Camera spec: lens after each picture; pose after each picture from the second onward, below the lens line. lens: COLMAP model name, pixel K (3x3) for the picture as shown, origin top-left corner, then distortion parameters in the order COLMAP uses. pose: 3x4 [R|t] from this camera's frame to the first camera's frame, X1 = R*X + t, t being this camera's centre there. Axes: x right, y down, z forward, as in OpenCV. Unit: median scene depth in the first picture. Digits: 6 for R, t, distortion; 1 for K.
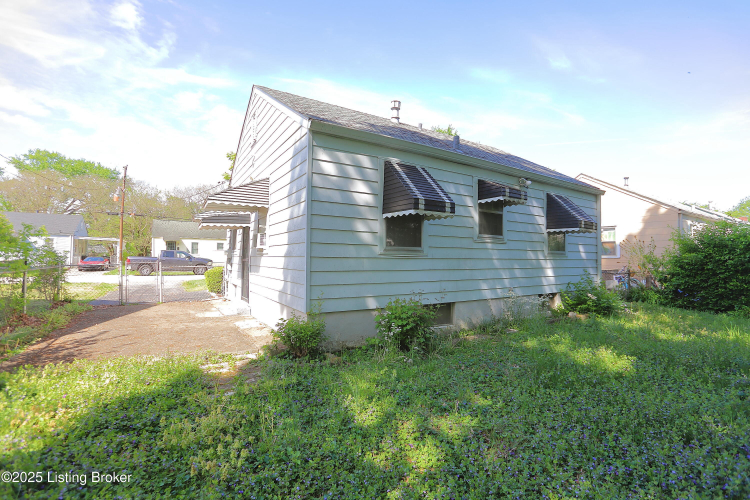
lens RADIAL K [[342.0, 0, 374.4], [0, 342.0, 246.0], [0, 0, 1]] dist [-0.073760, 0.031367]
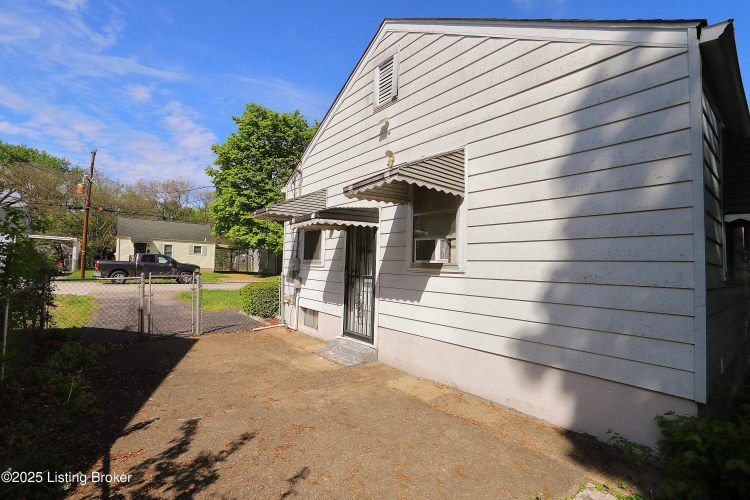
lens RADIAL K [[349.6, 0, 374.5], [0, 349.6, 246.7], [0, 0, 1]] dist [-0.077074, 0.034167]
pose [[0.995029, 0.026912, 0.095885, -0.091819], [-0.025120, 0.999487, -0.019850, -0.001506], [-0.096370, 0.017343, 0.995194, 0.068118]]
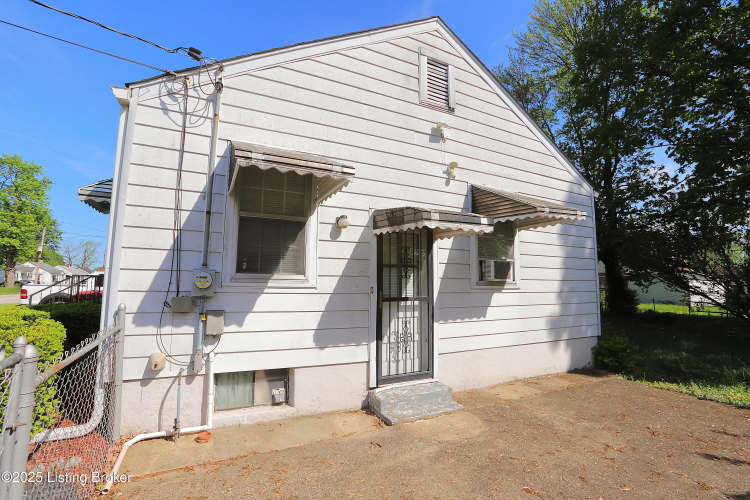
lens RADIAL K [[332.8, 0, 374.8], [0, 332.8, 258.8], [0, 0, 1]] dist [-0.069535, 0.020178]
pose [[0.117037, 0.090433, 0.989002, -0.193340], [-0.035040, 0.995602, -0.086890, 0.005238], [-0.992509, -0.024485, 0.119691, 0.214181]]
